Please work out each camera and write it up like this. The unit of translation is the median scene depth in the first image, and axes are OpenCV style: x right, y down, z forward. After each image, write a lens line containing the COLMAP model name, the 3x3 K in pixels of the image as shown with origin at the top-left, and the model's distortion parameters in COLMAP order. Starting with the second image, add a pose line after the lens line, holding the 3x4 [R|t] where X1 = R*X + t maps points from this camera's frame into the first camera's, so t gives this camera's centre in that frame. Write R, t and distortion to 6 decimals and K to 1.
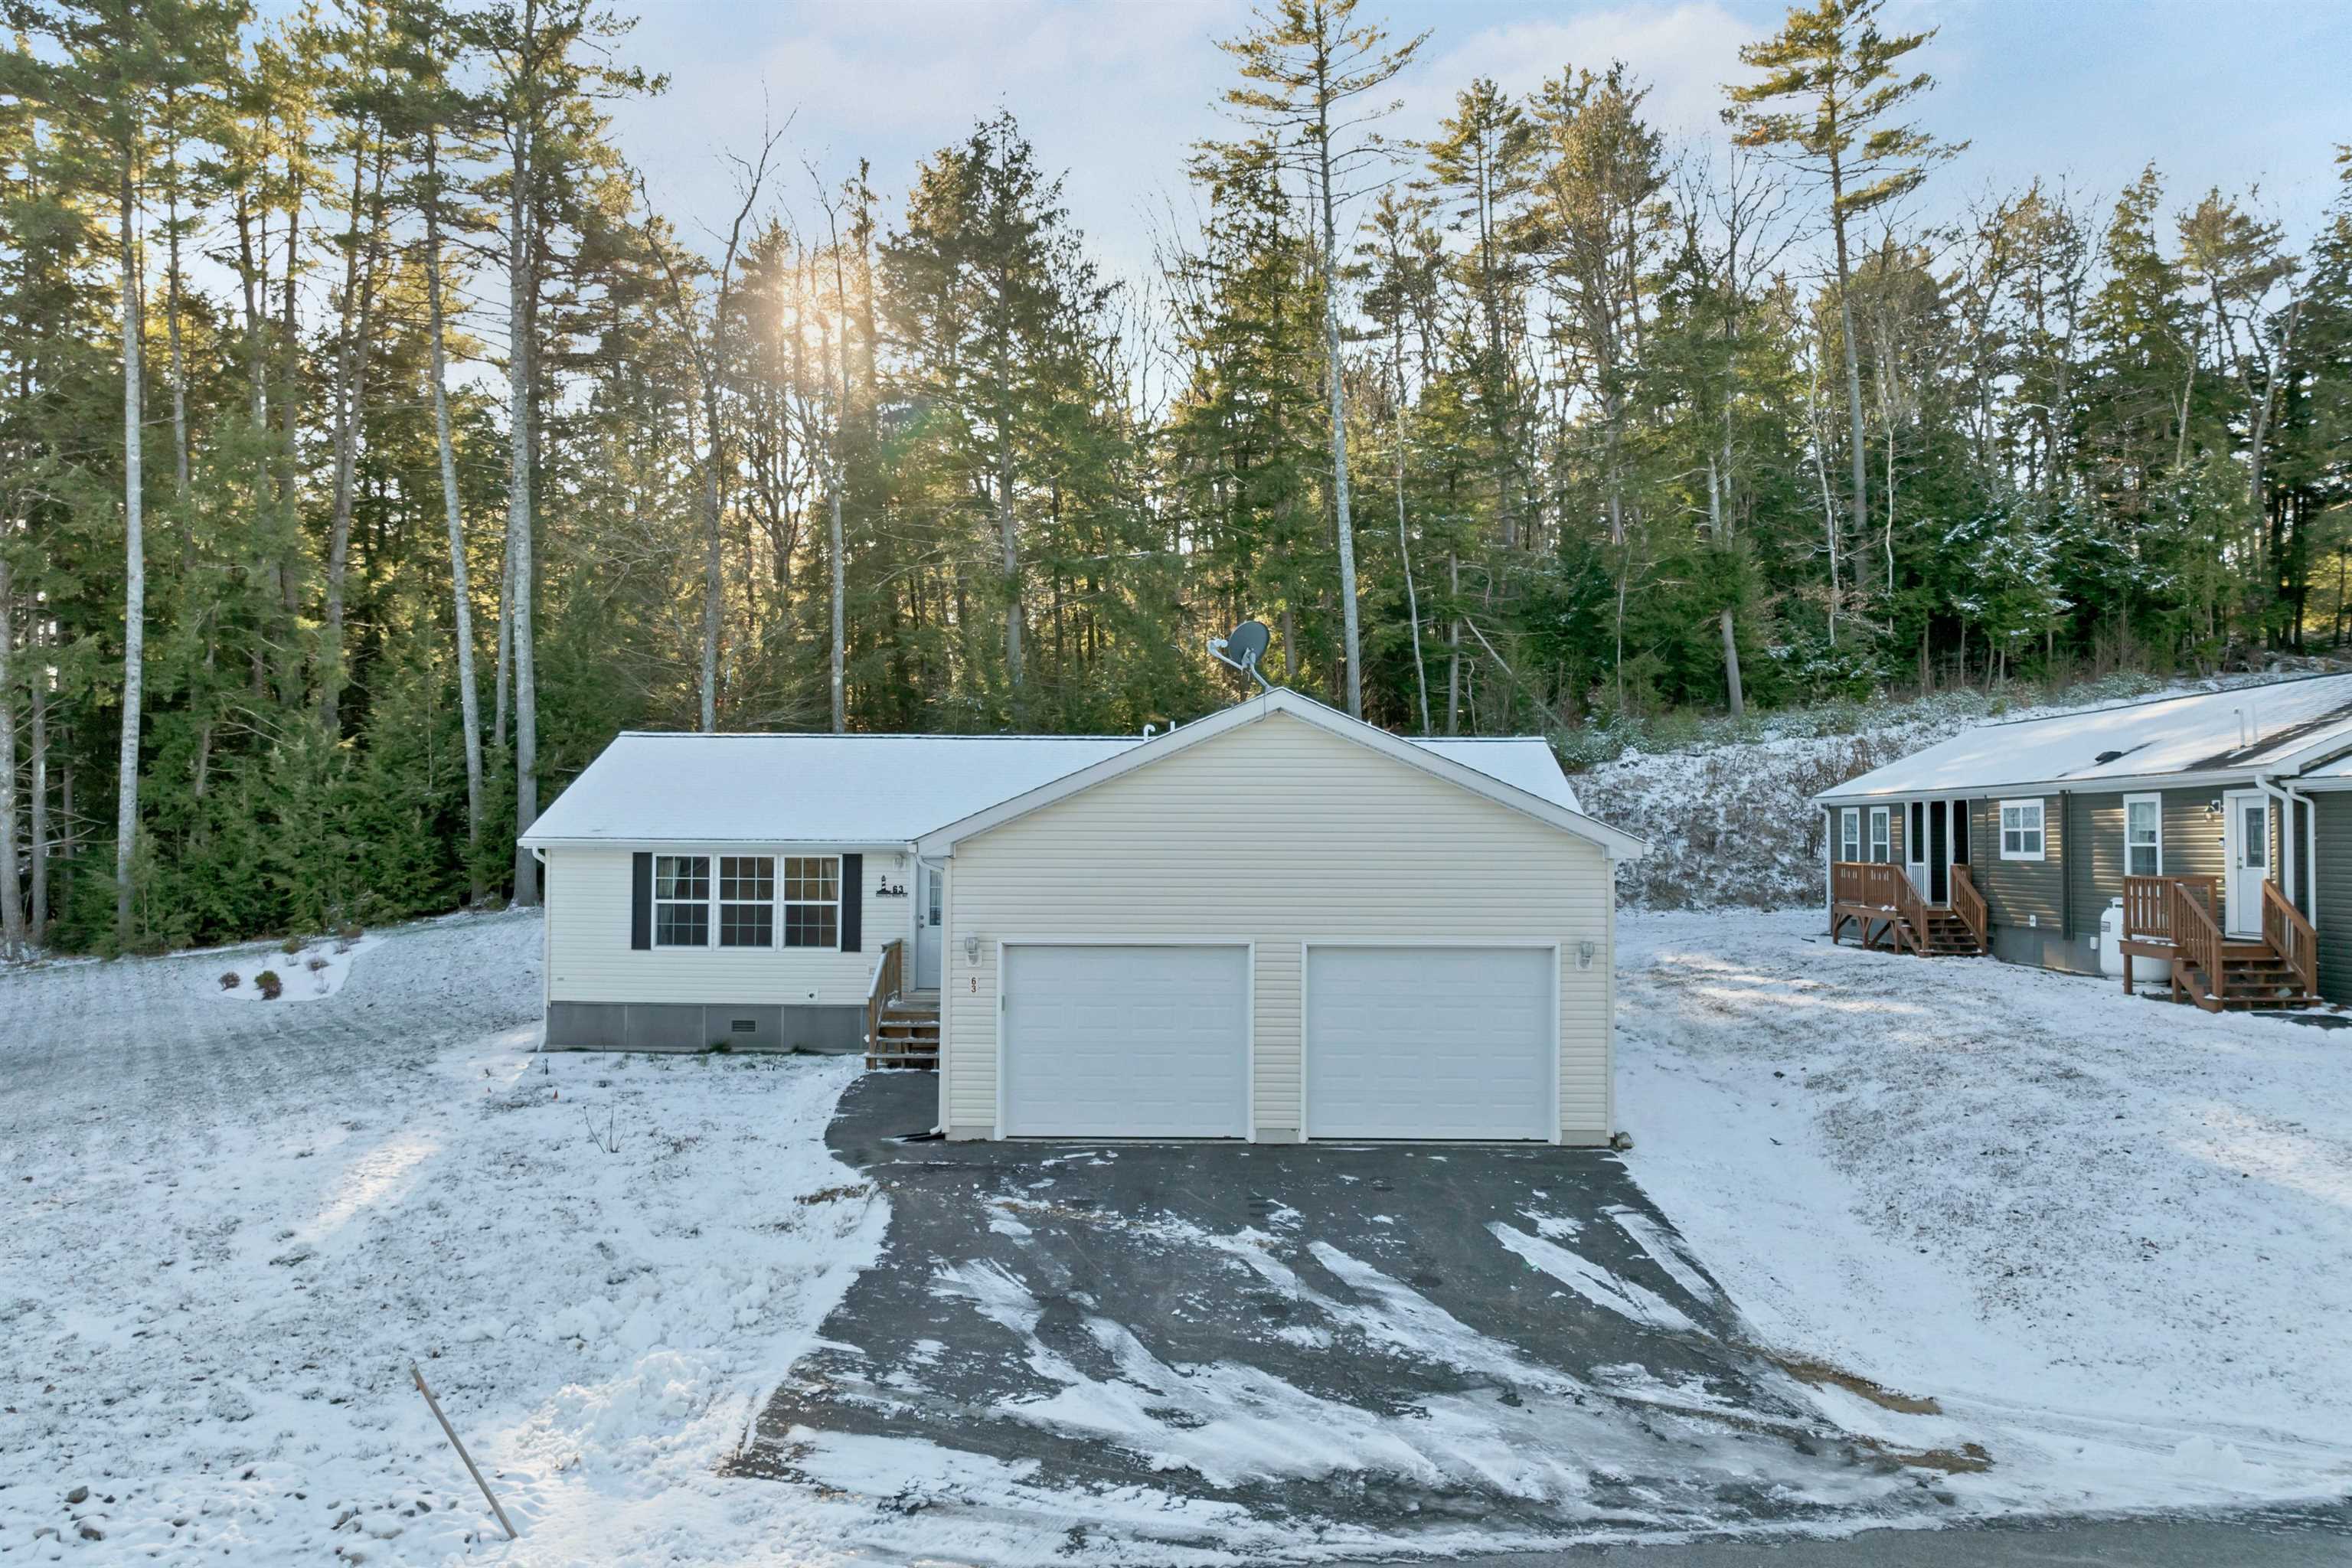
lens RADIAL K [[1695.7, 0, 1176.0], [0, 1695.7, 784.0], [0, 0, 1]] dist [-0.040995, -0.000264]
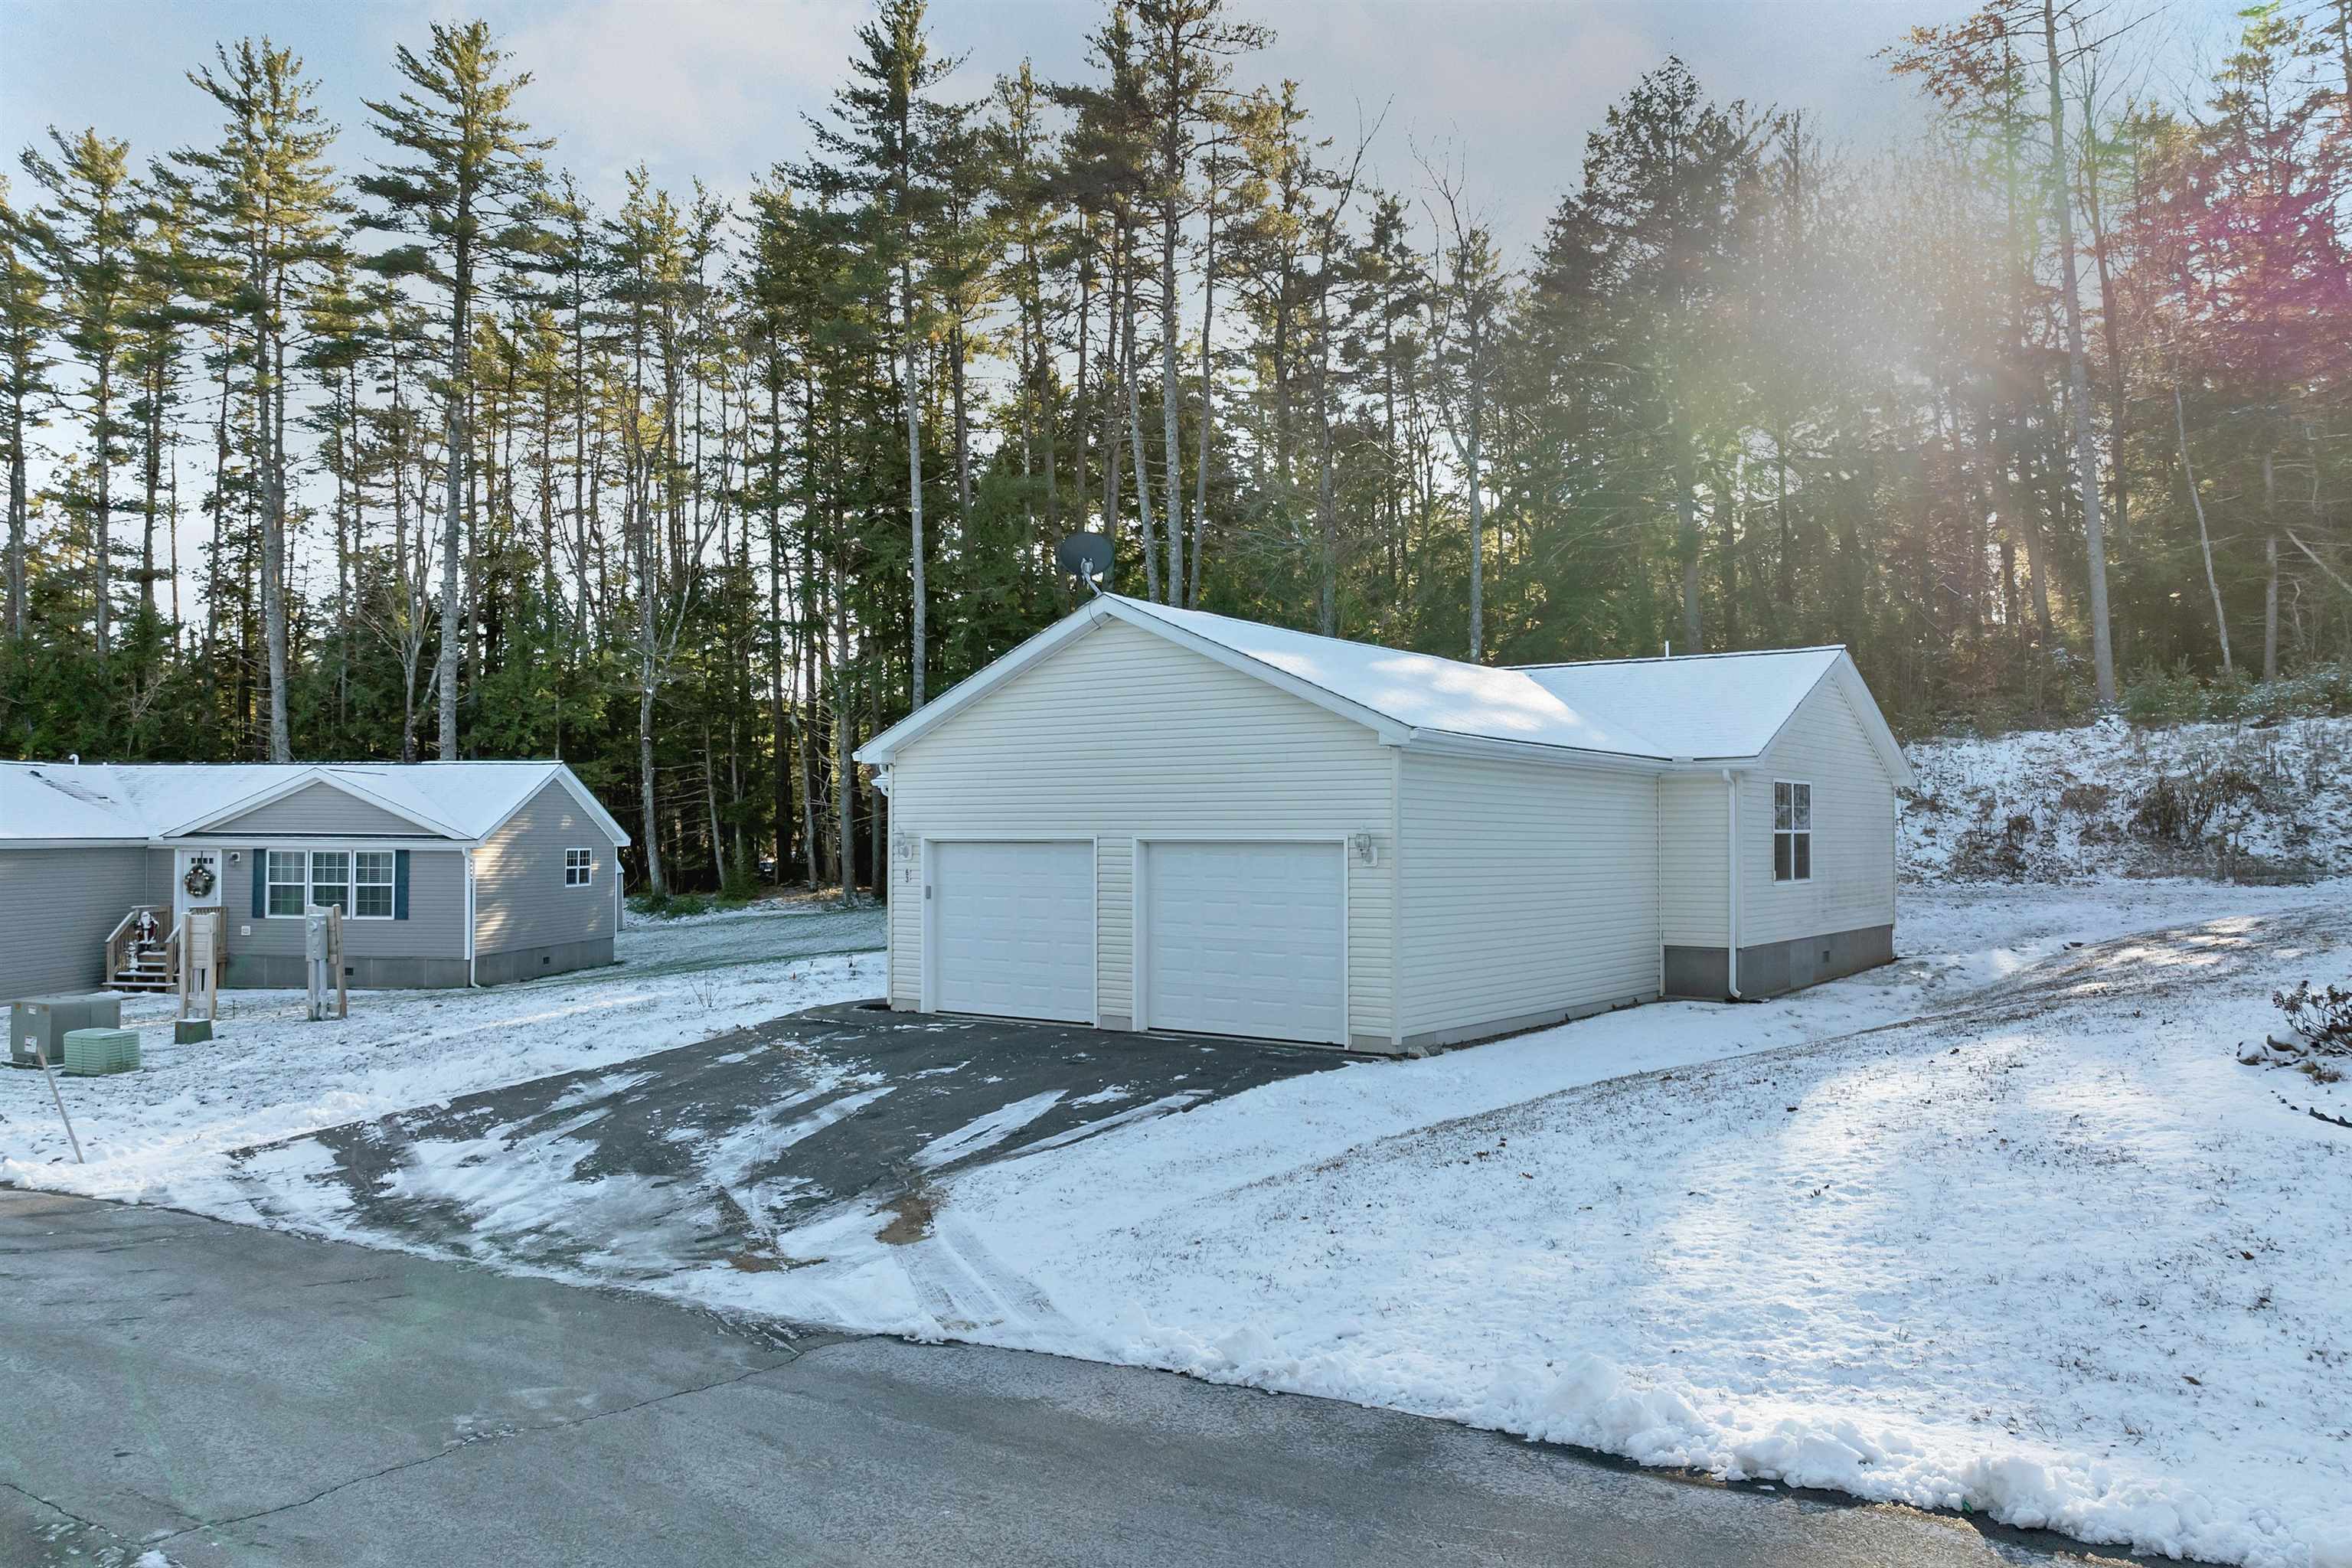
lens RADIAL K [[1691.1, 0, 1176.0], [0, 1691.1, 784.0], [0, 0, 1]] dist [-0.064892, 0.047744]
pose [[0.820003, -0.022005, -0.571935, 0.678440], [0.020796, 0.999746, -0.008649, 0.069740], [0.571981, -0.004801, 0.820253, 0.168426]]
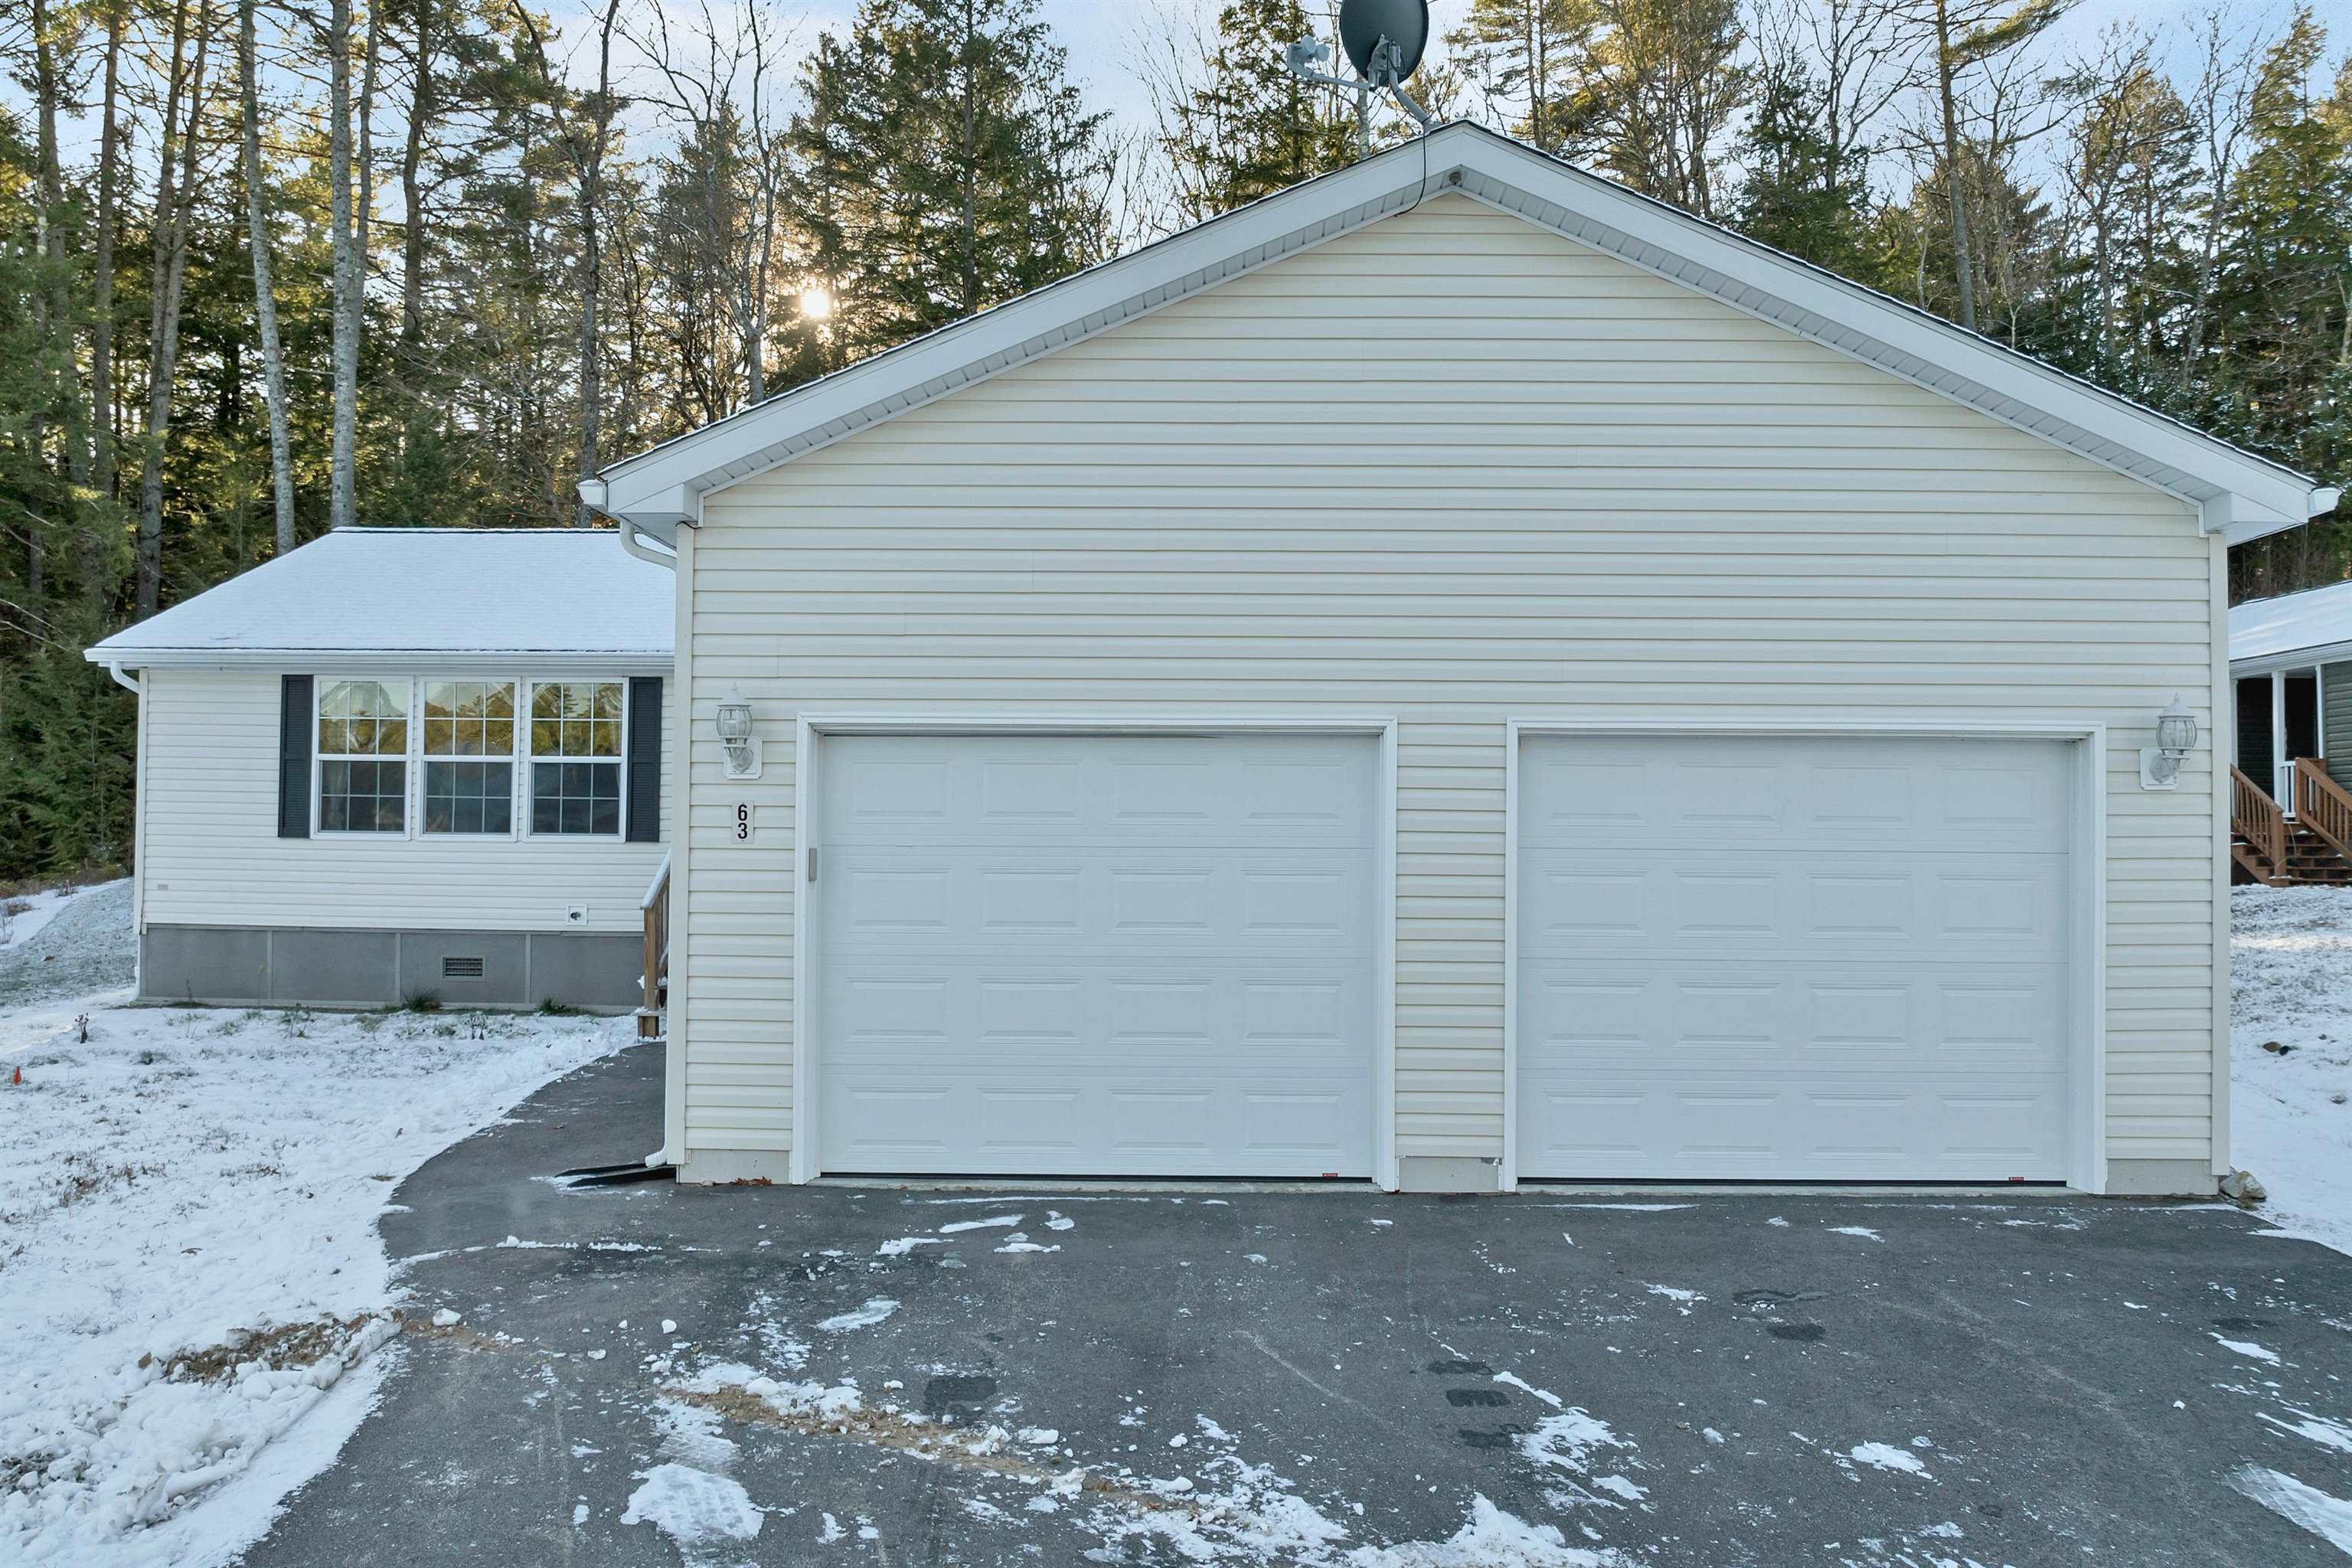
lens RADIAL K [[1706.6, 0, 1172.9], [0, 1706.6, 805.0], [0, 0, 1]] dist [-0.051908, 0.004184]
pose [[0.999993, 0.002797, 0.002385, -0.011123], [-0.002831, 0.999889, 0.014655, 0.107045], [-0.002344, -0.014661, 0.999890, 0.564857]]
